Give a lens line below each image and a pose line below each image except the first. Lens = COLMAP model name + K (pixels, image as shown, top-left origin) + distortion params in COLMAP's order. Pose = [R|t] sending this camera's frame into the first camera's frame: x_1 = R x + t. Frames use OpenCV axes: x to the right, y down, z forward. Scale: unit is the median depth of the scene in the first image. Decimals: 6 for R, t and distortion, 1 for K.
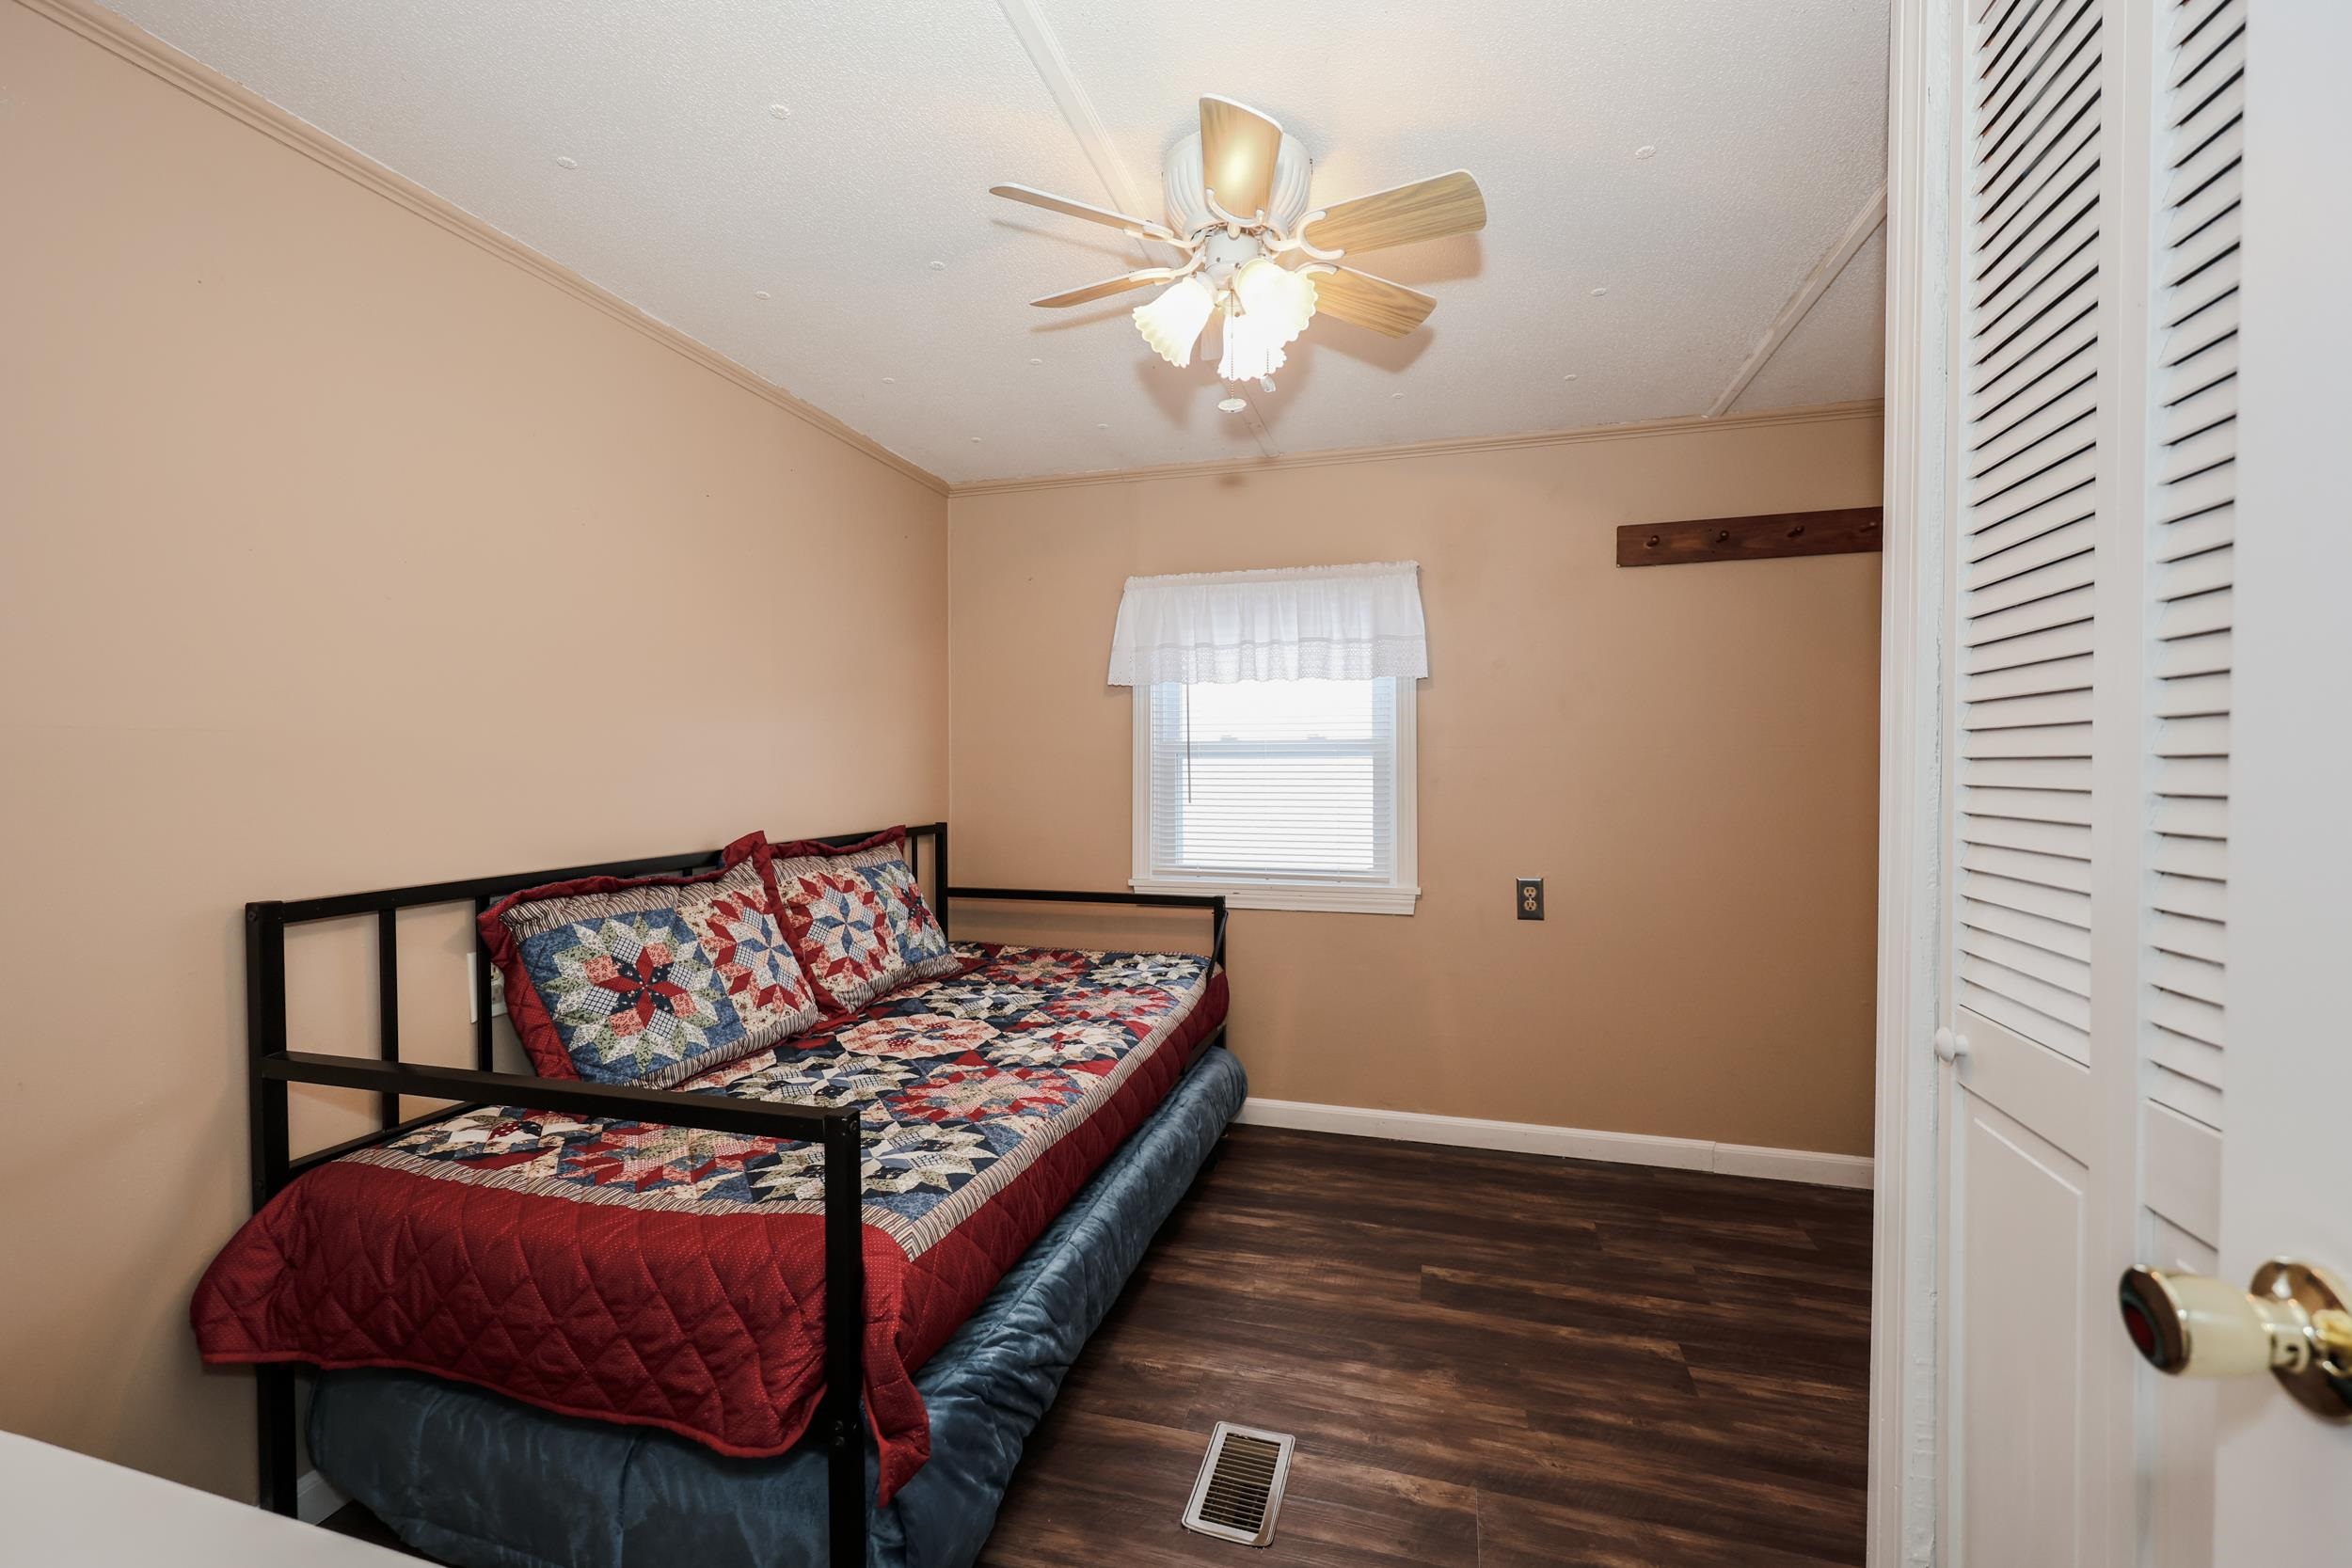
lens RADIAL K [[950.2, 0, 1159.5], [0, 950.2, 782.8], [0, 0, 1]] dist [-0.000111, -0.000446]
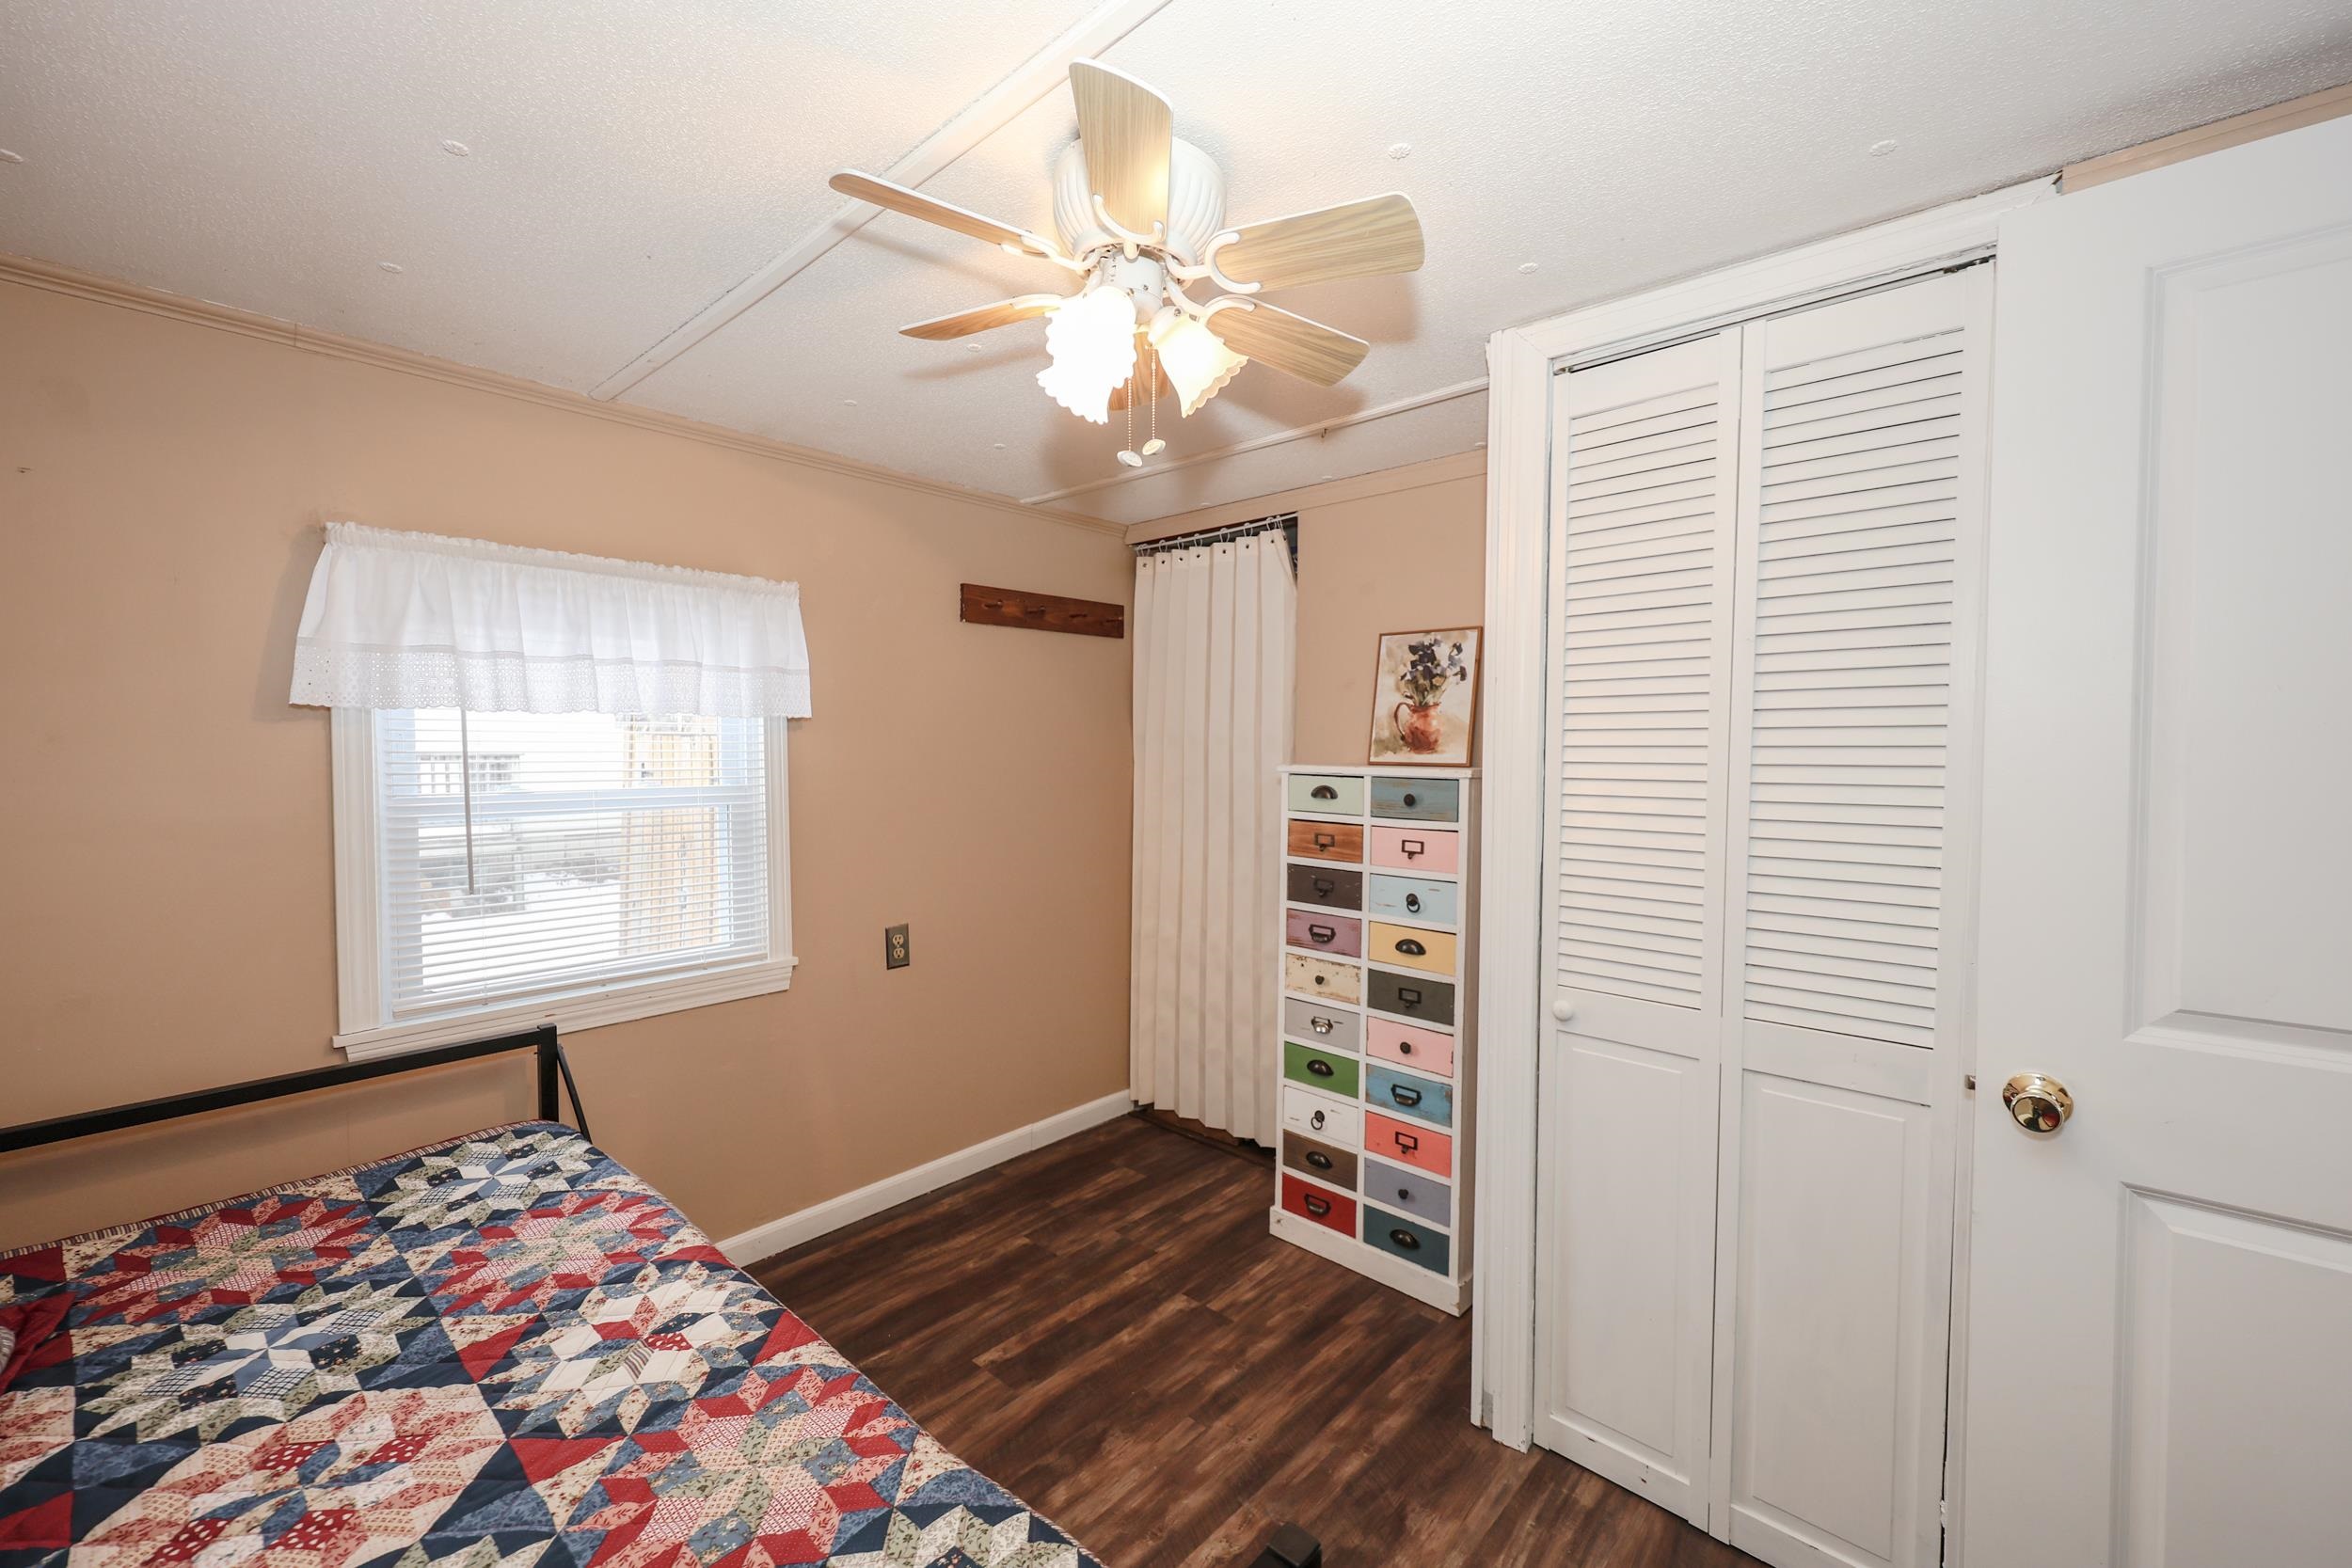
lens RADIAL K [[950.2, 0, 1159.5], [0, 950.2, 782.8], [0, 0, 1]] dist [-0.000111, -0.000446]
pose [[0.447212, -0.032329, 0.893843, -0.469985], [0.021459, 0.999447, 0.025412, -0.085777], [-0.894170, 0.007816, 0.447659, 0.412722]]
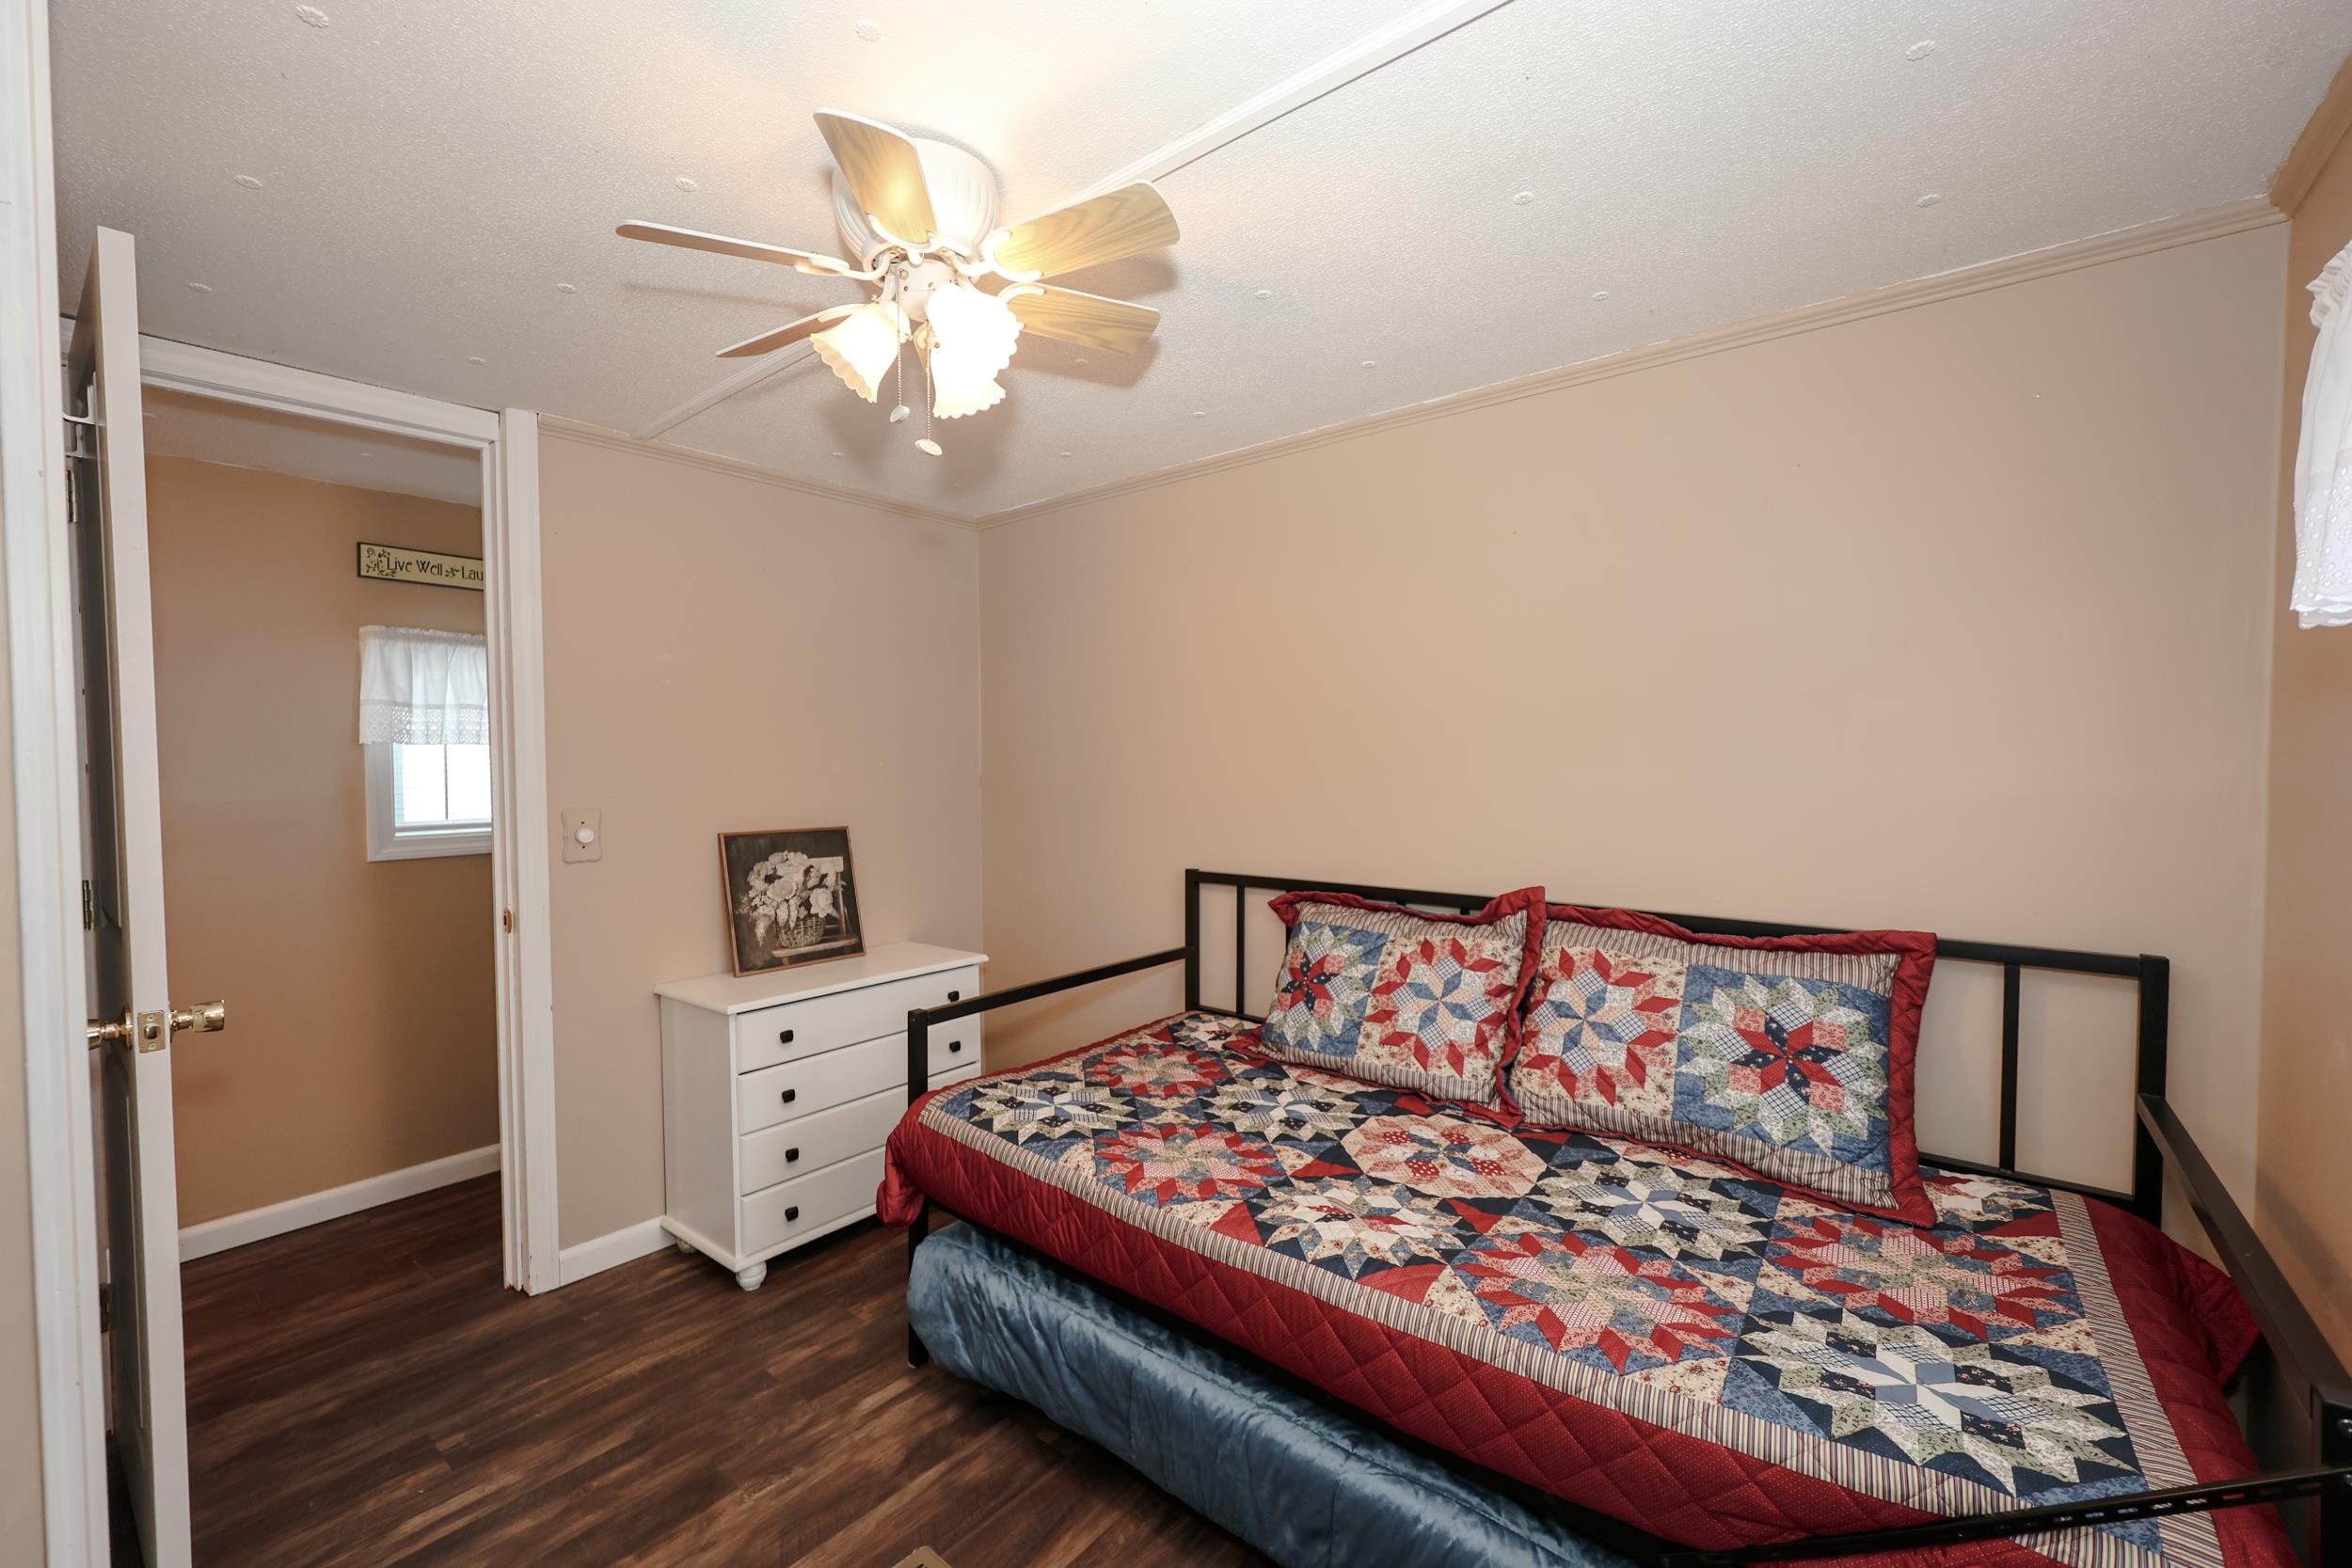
lens RADIAL K [[962.8, 0, 1176.0], [0, 962.8, 784.0], [0, 0, 1]] dist [-0.018013, -0.000130]
pose [[-0.373412, 0.024172, -0.927351, 0.589392], [-0.020861, 0.999189, 0.034445, -0.075535], [0.927431, 0.032208, -0.372604, 1.086118]]
